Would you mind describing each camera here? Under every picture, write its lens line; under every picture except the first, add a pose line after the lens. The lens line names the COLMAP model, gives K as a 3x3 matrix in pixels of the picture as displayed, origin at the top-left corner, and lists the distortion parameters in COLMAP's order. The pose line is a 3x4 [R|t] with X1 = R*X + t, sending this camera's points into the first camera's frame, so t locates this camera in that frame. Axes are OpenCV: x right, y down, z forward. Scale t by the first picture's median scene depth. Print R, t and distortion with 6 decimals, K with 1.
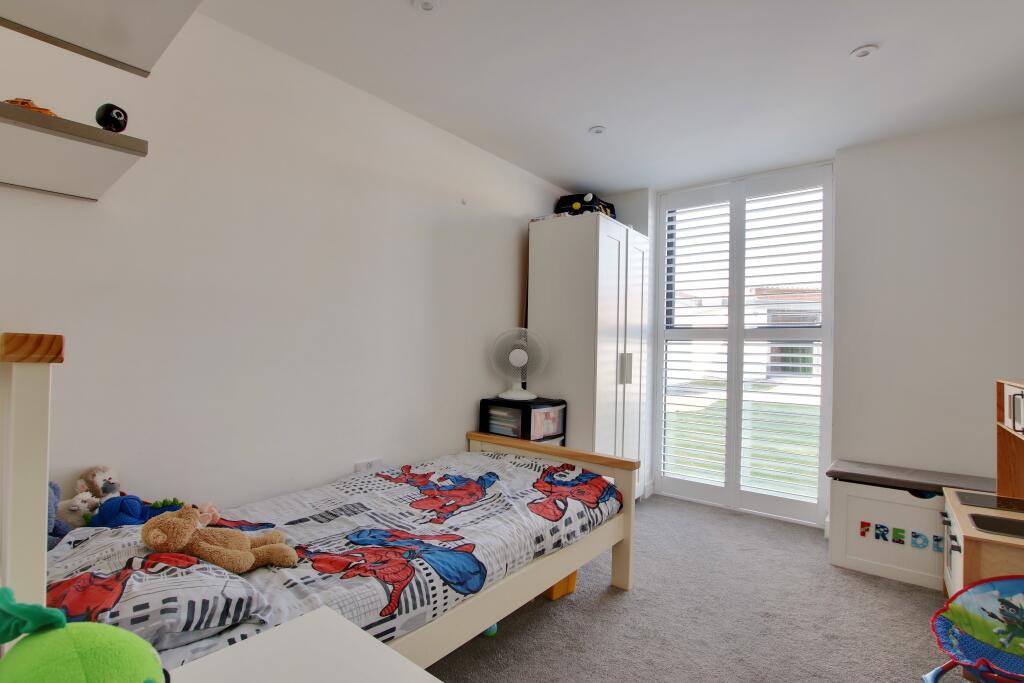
lens RADIAL K [[472.3, 0, 505.6], [0, 472.3, 342.9], [0, 0, 1]] dist [-0.004630, 0.000612]
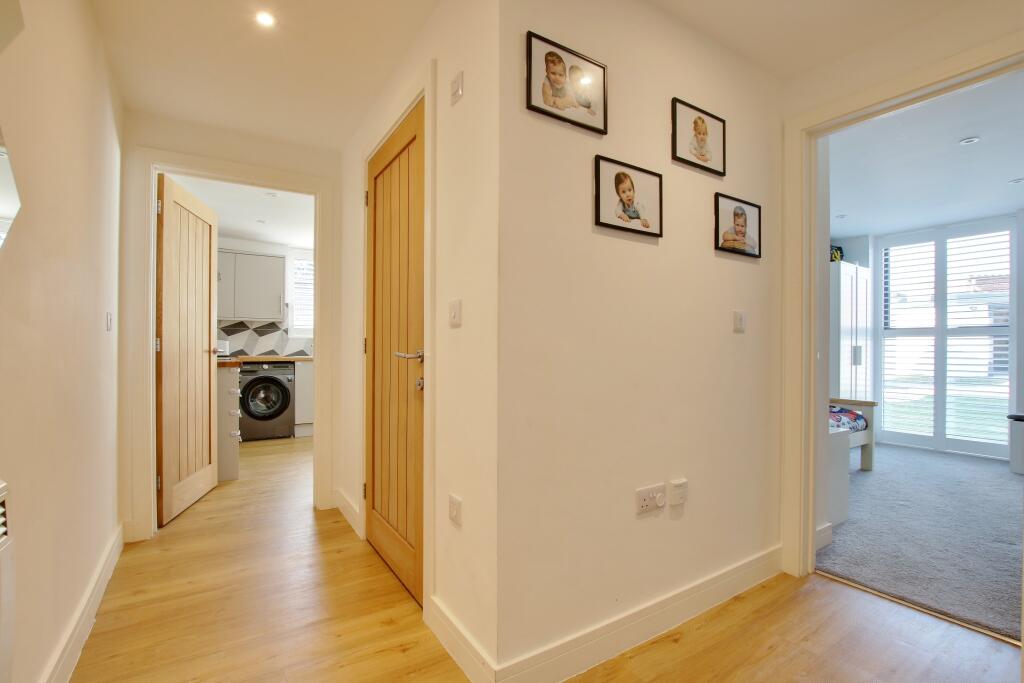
lens RADIAL K [[472.3, 0, 521.0], [0, 472.3, 344.5], [0, 0, 1]] dist [-0.004630, 0.000612]
pose [[0.959430, -0.014954, -0.281549, -0.360269], [0.014777, 0.999887, -0.002753, 0.004731], [0.281558, -0.001519, 0.959543, -0.786433]]
